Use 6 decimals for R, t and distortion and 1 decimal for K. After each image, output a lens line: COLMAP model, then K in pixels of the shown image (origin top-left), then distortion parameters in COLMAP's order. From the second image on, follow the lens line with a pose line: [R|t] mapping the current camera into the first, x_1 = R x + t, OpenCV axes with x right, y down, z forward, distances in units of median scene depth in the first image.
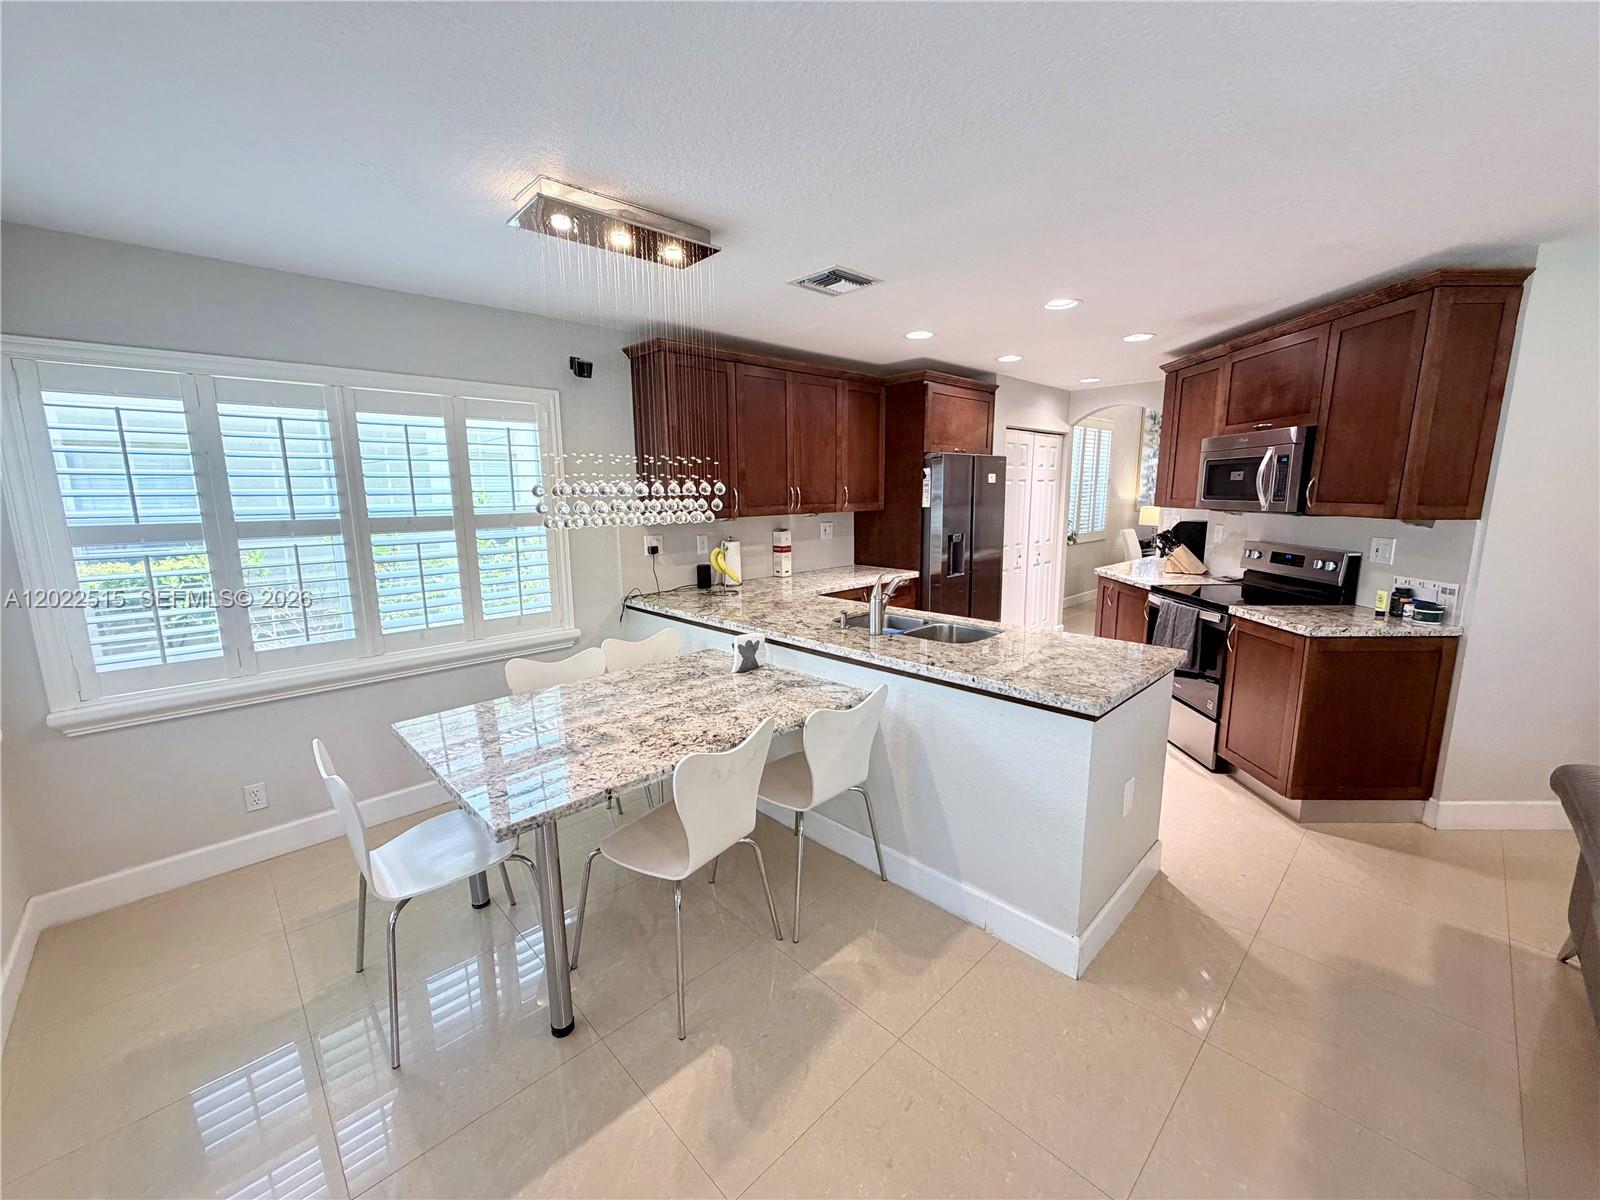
lens RADIAL K [[636.5, 0, 794.3], [0, 636.5, 601.7], [0, 0, 1]] dist [-0.000047, -0.000354]
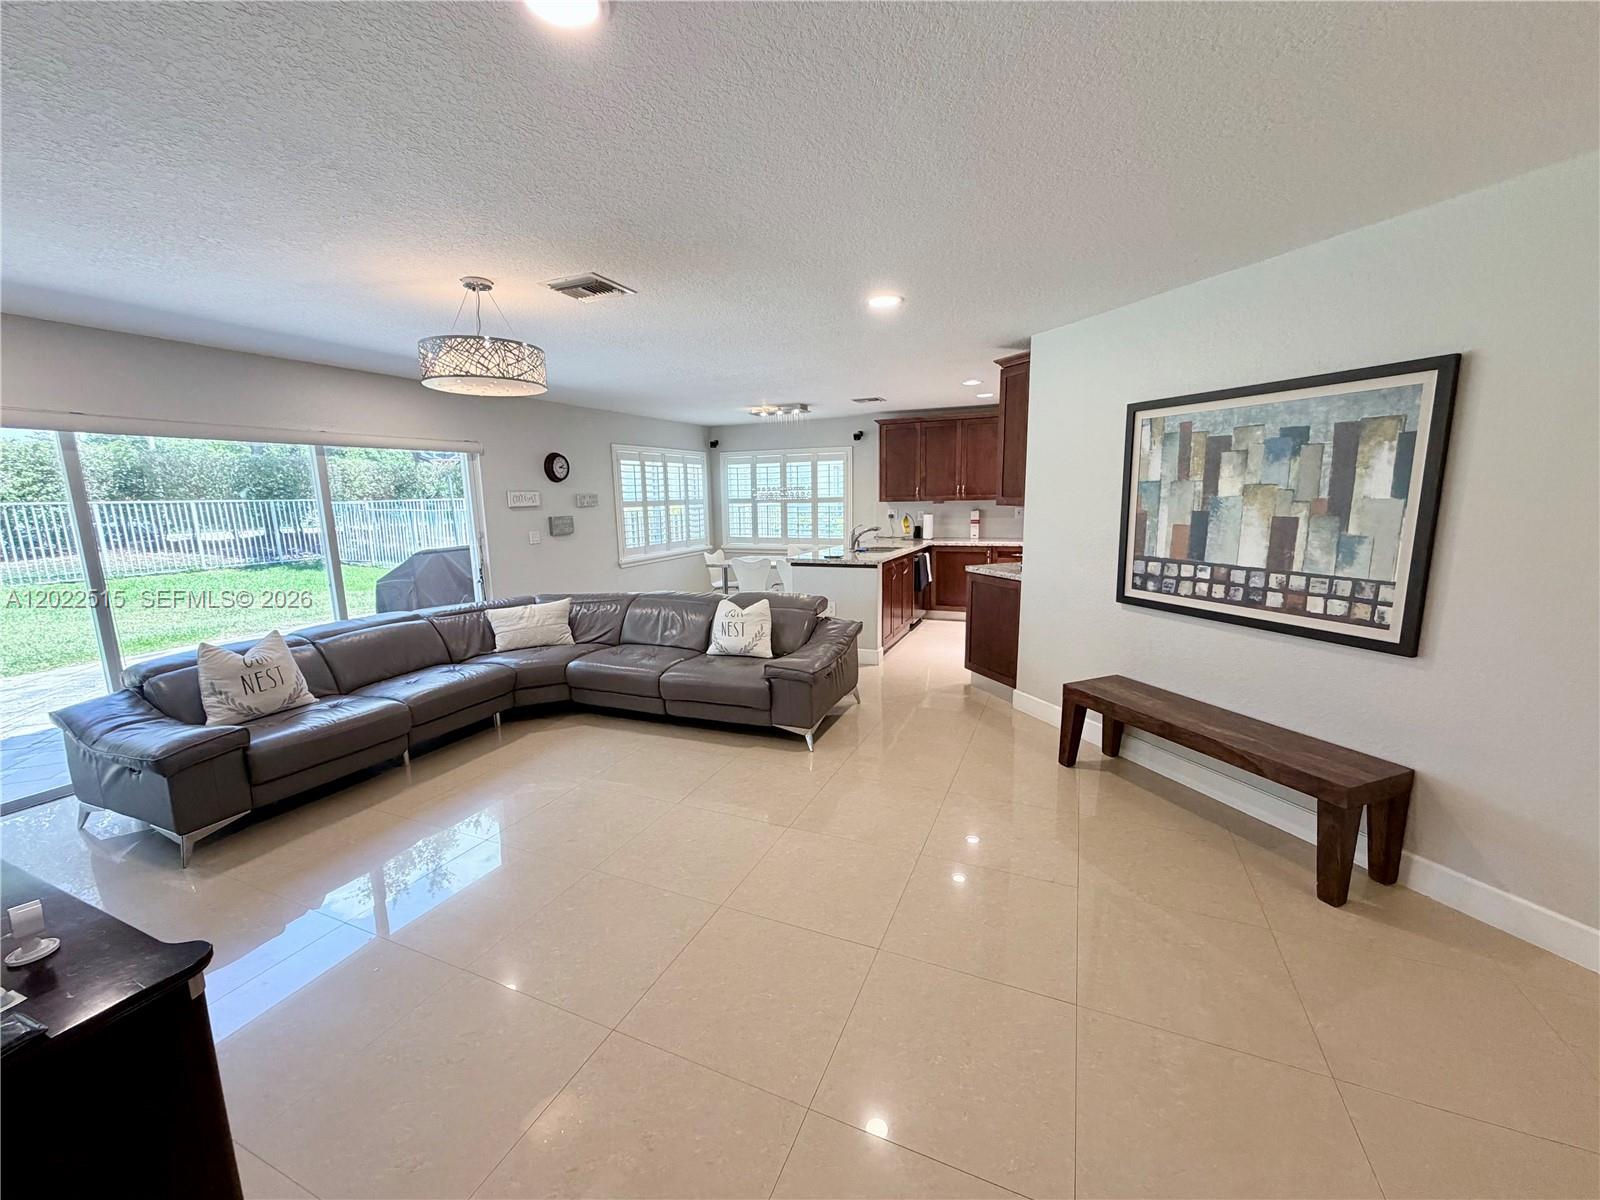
lens RADIAL K [[636.5, 0, 803.8], [0, 636.5, 604.4], [0, 0, 1]] dist [-0.000047, -0.000354]
pose [[0.394279, 0.162538, -0.904503, 1.978579], [-0.145770, 0.982836, 0.113072, 0.010297], [0.907356, 0.087267, 0.411204, -0.108192]]
